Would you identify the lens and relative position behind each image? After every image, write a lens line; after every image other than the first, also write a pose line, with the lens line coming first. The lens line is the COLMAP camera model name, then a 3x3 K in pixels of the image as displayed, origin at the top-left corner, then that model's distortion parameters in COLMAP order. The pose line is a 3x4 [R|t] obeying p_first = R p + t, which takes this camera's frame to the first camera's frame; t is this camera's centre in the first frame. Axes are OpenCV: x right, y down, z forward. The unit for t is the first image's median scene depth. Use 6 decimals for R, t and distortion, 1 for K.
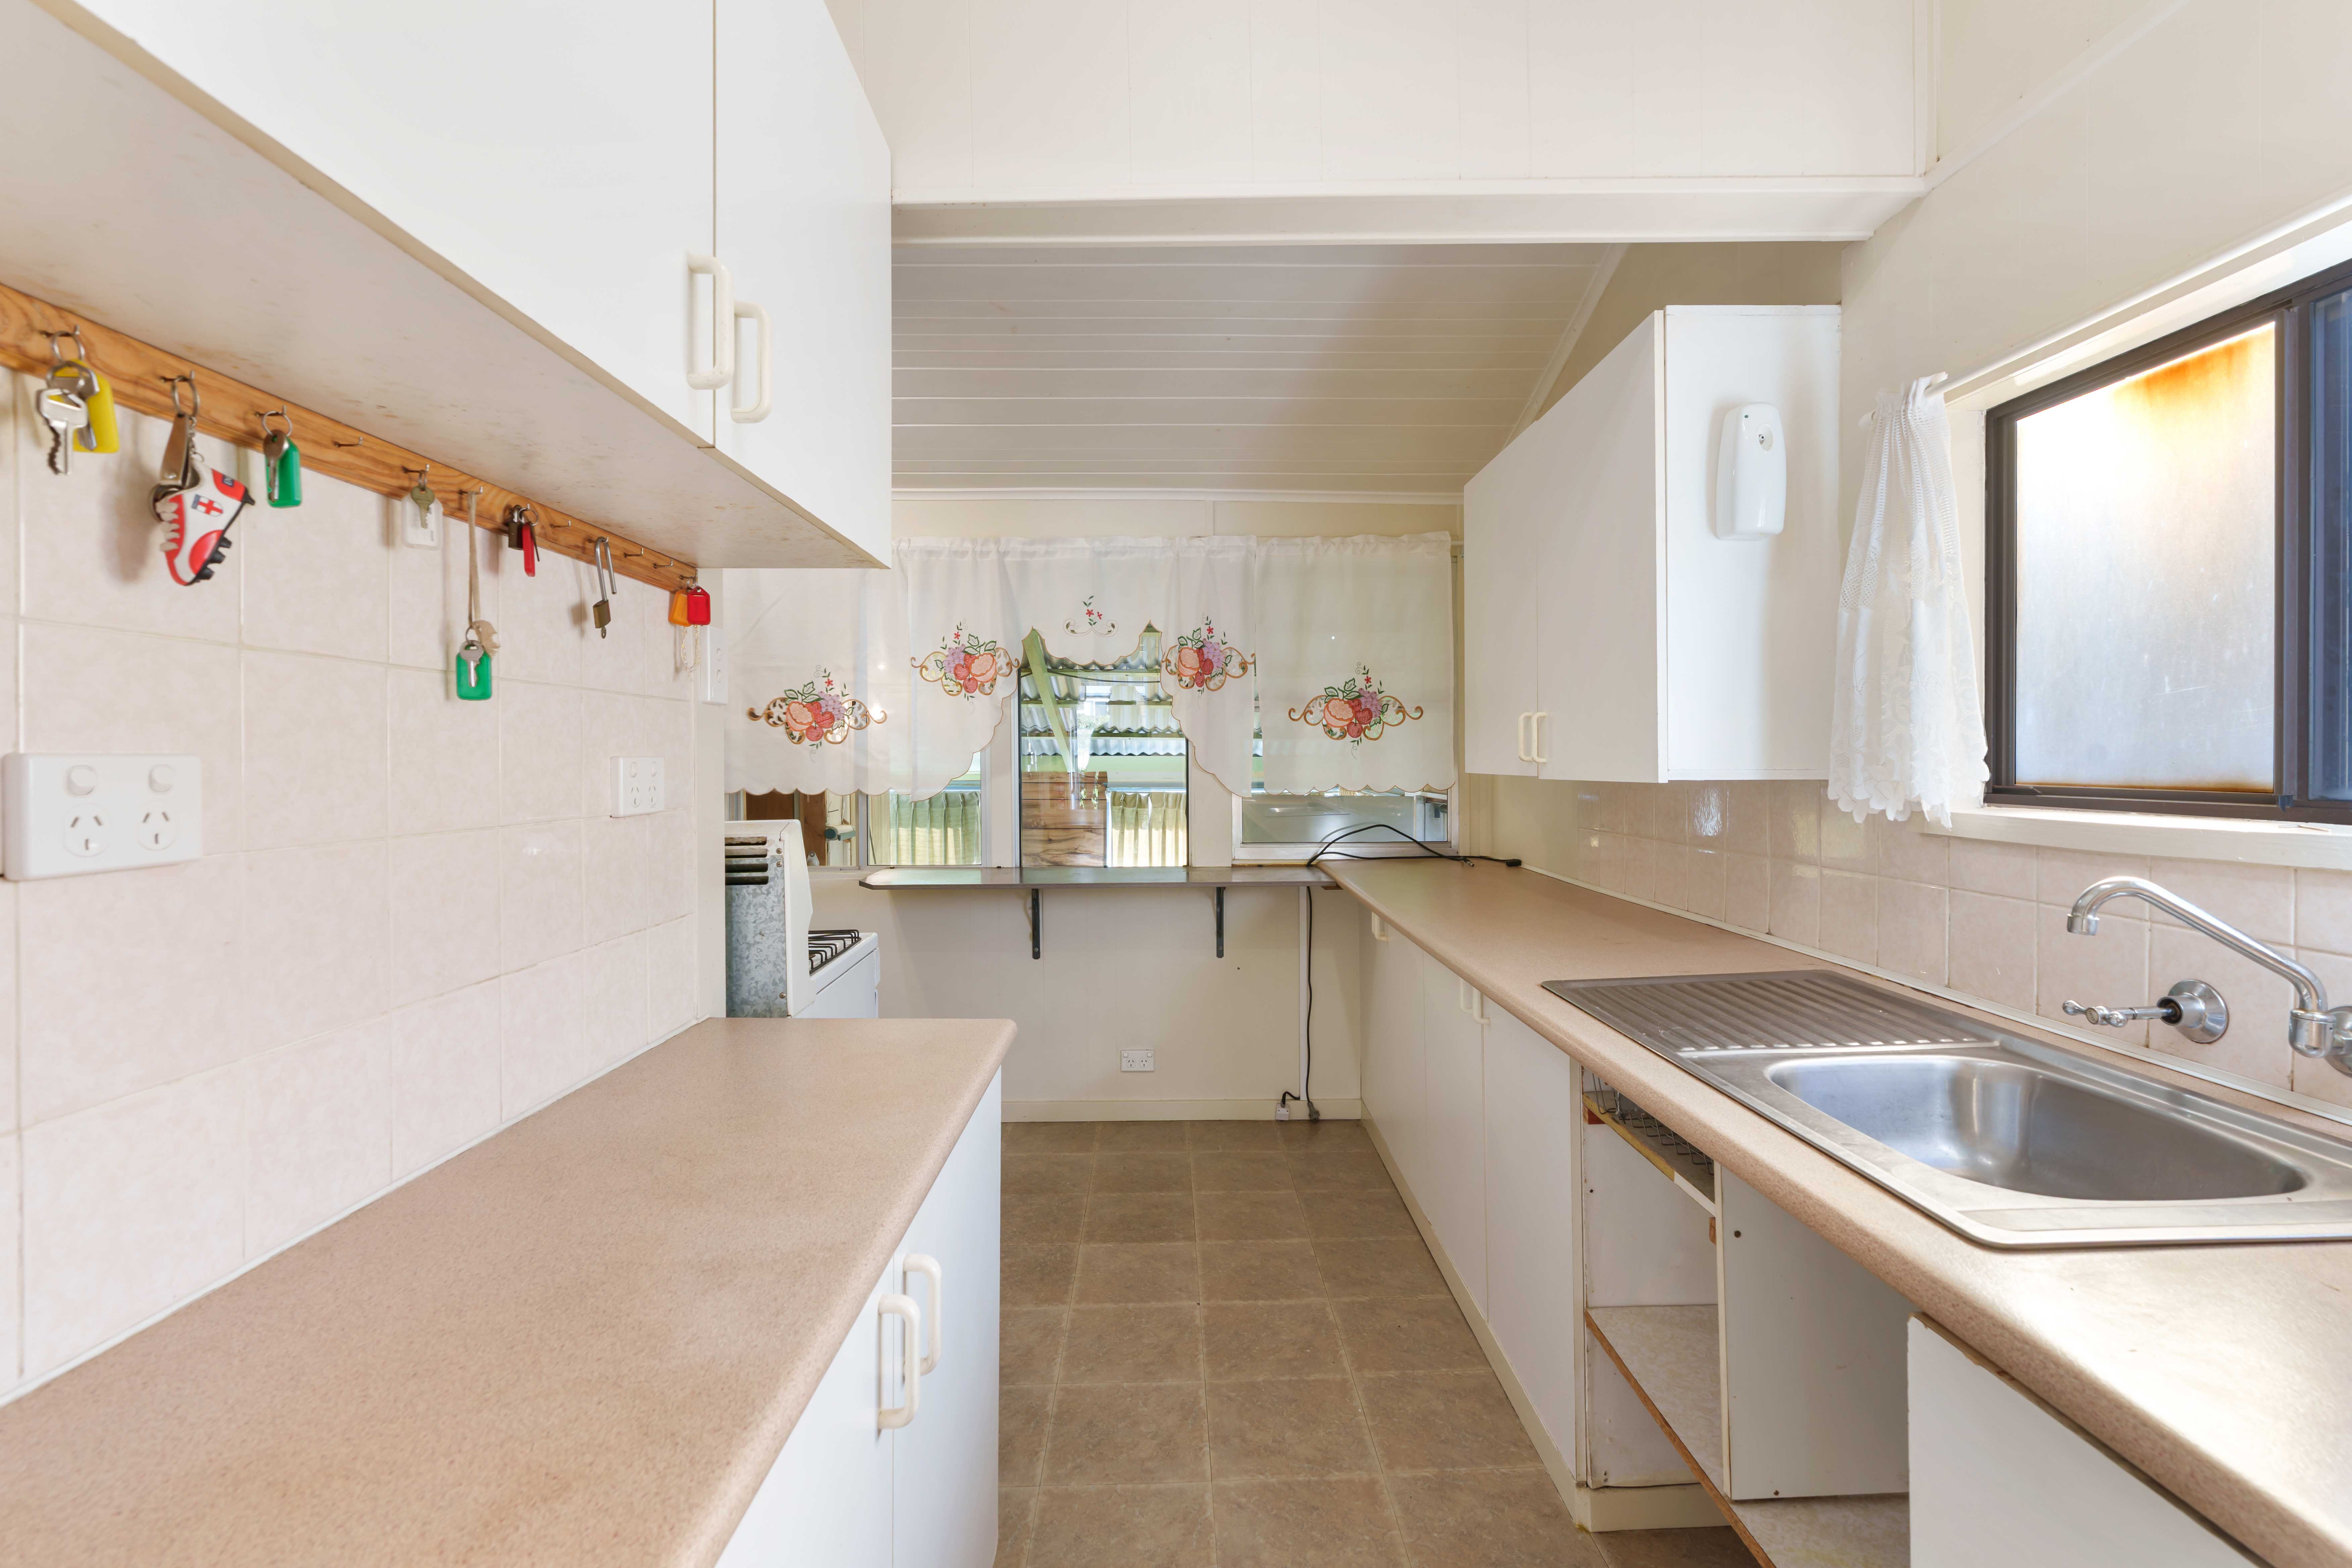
lens RADIAL K [[1060.3, 0, 1169.5], [0, 1060.3, 766.7], [0, 0, 1]] dist [-0.013897, 0.006778]
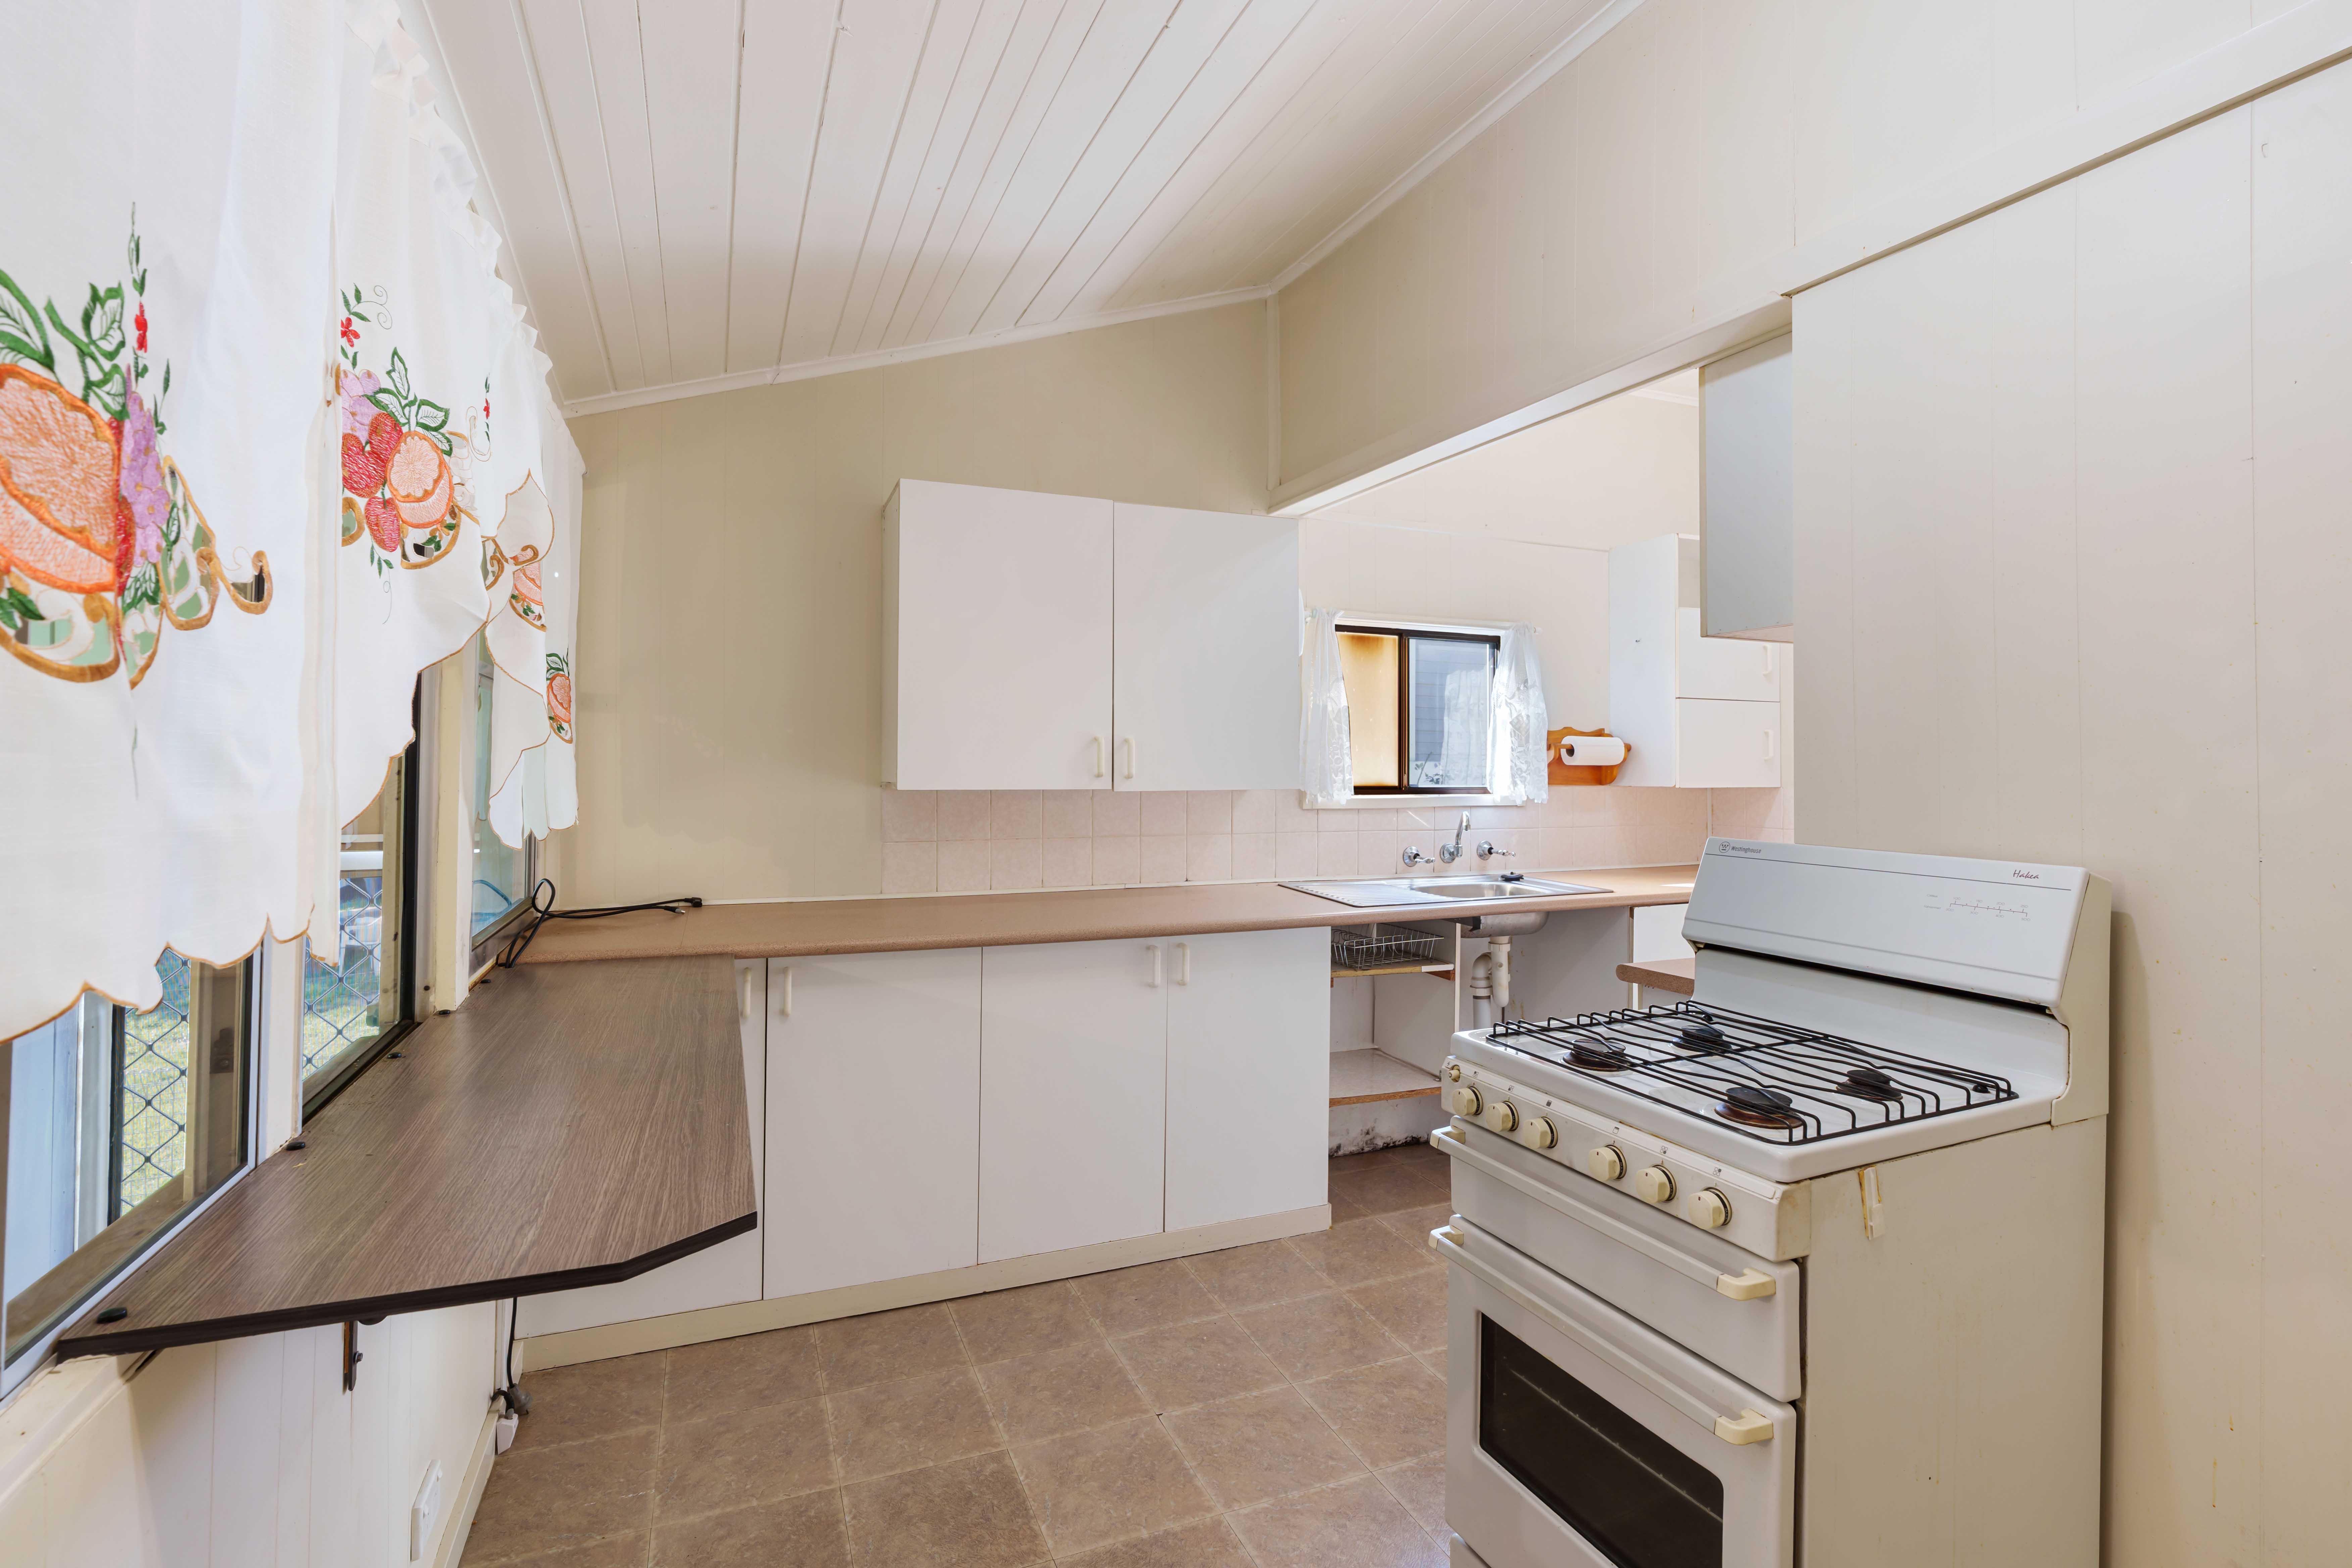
lens RADIAL K [[1060.3, 0, 1169.5], [0, 1060.3, 766.7], [0, 0, 1]] dist [-0.013897, 0.006778]
pose [[-0.375678, 0.014307, 0.926640, -0.770748], [0.007652, 0.999895, -0.012335, -0.004480], [-0.926719, 0.002456, -0.375747, 1.307423]]
